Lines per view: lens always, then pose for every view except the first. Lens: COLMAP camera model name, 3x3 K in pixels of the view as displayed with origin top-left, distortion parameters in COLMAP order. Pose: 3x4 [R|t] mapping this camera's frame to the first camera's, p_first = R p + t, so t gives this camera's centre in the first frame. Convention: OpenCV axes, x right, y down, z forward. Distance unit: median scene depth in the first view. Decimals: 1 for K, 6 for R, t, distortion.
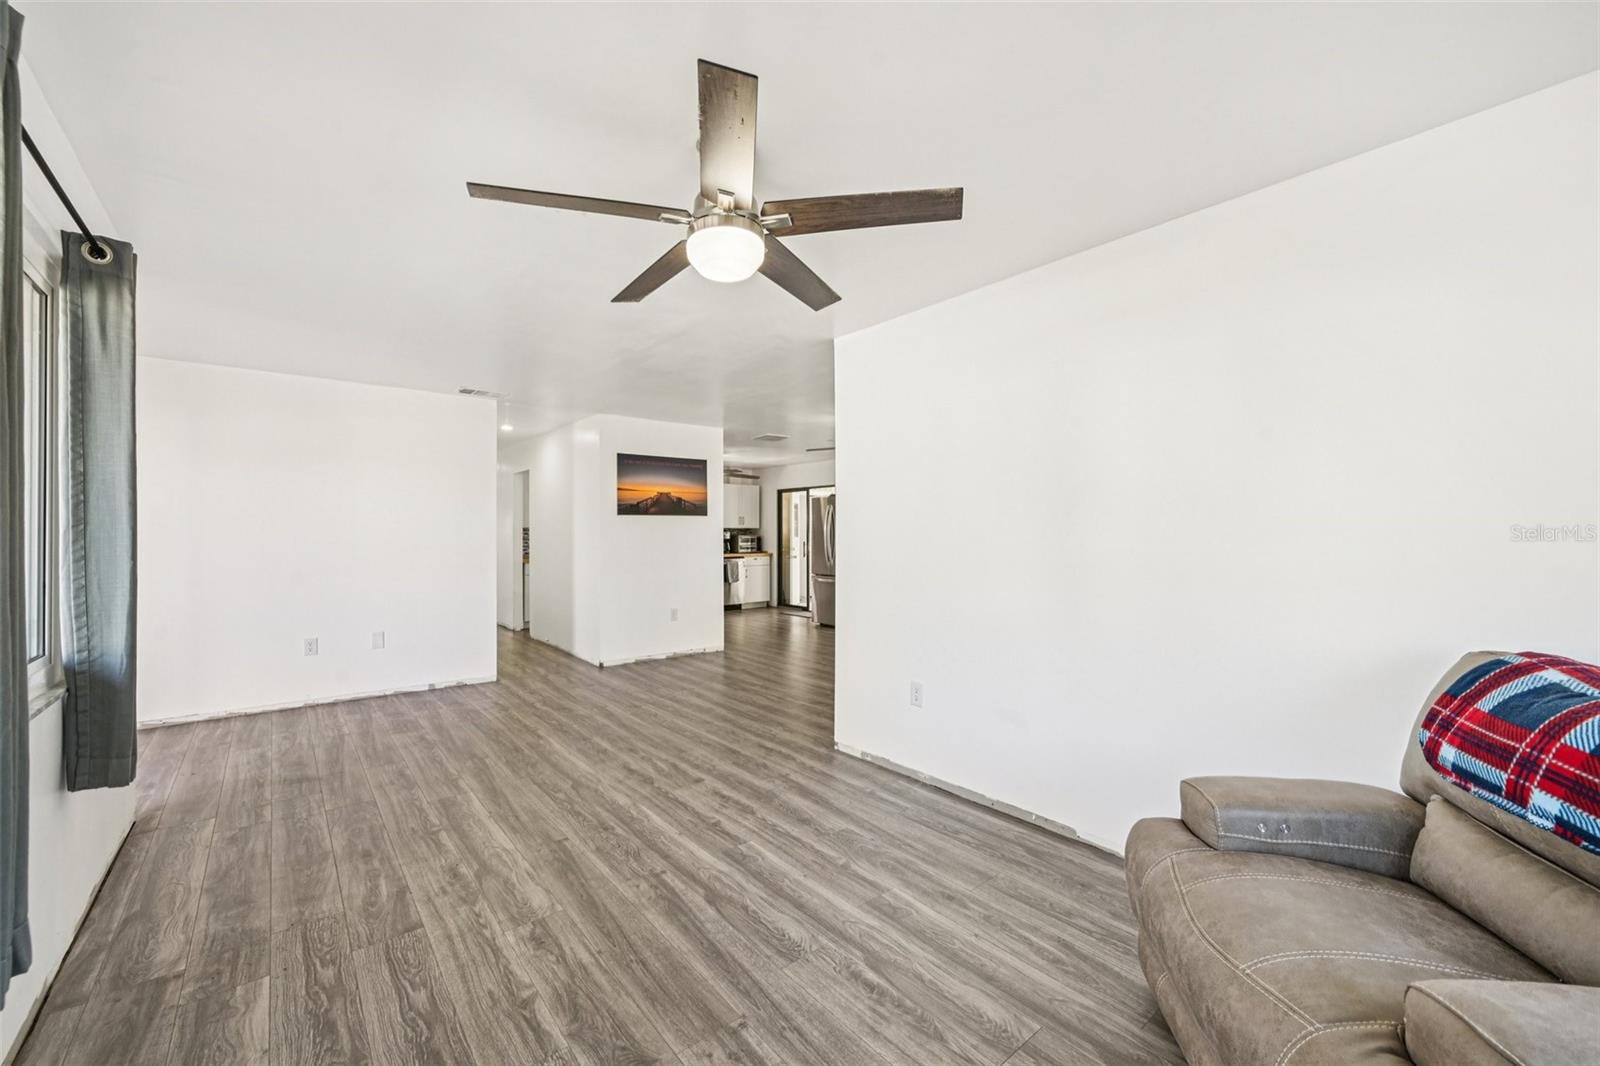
lens RADIAL K [[633.4, 0, 800.7], [0, 633.4, 526.9], [0, 0, 1]] dist [-0.004290, 0.000659]
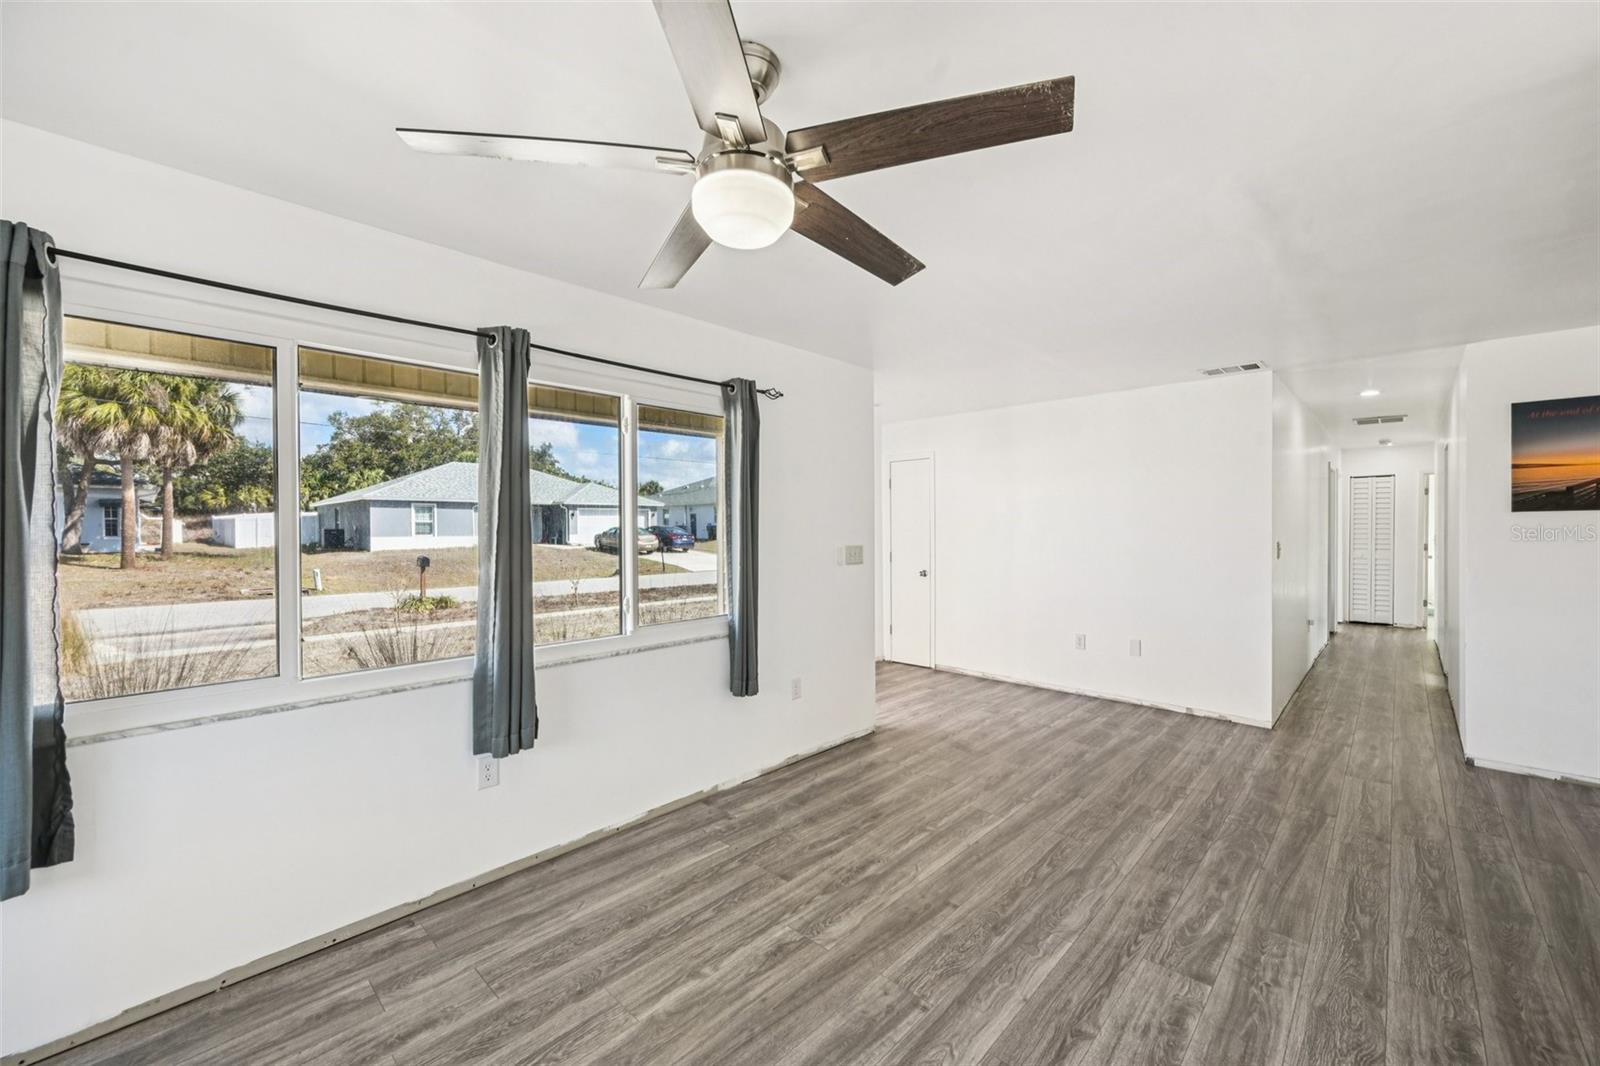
lens RADIAL K [[633.4, 0, 807.6], [0, 633.4, 533.8], [0, 0, 1]] dist [-0.004290, 0.000659]
pose [[0.122661, 0.011715, -0.992379, 0.409252], [0.014135, 0.999808, 0.013549, -0.031961], [0.992348, -0.015690, 0.122472, 0.615012]]
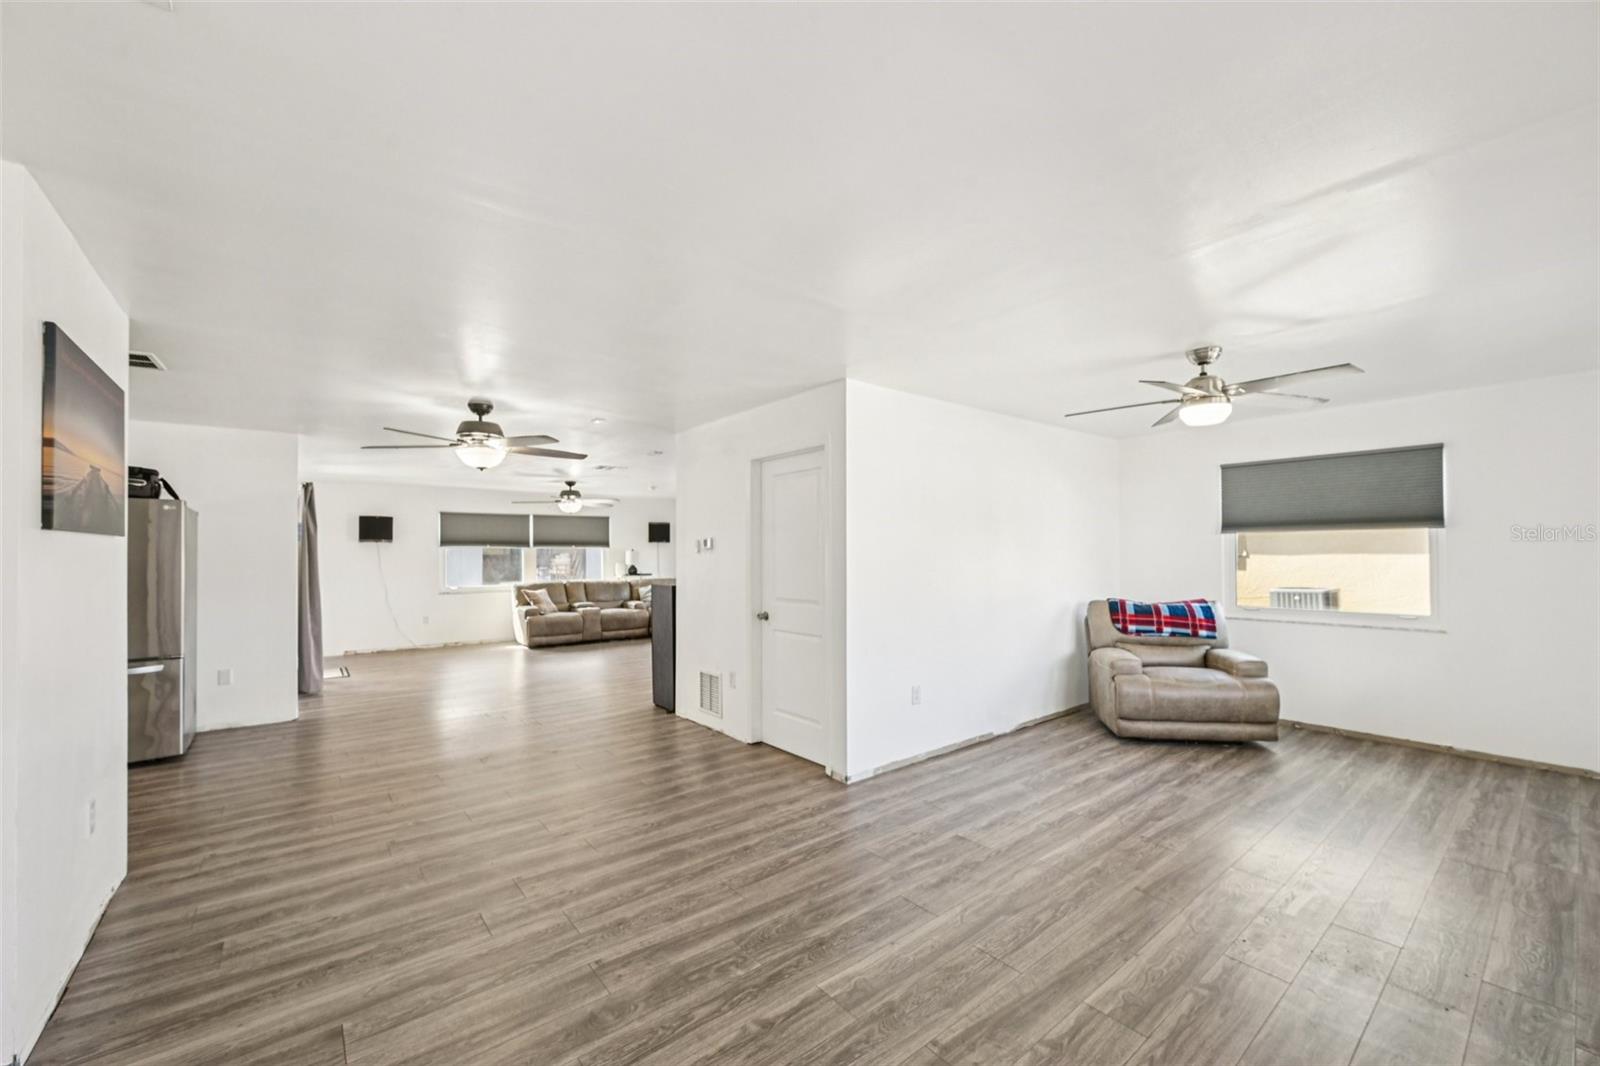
lens RADIAL K [[633.4, 0, 807.9], [0, 633.4, 557.6], [0, 0, 1]] dist [-0.004290, 0.000659]
pose [[0.010981, -0.003794, 0.999933, -1.186428], [-0.003483, 0.999987, 0.003833, -0.015784], [-0.999934, -0.003524, 0.010968, 1.318062]]
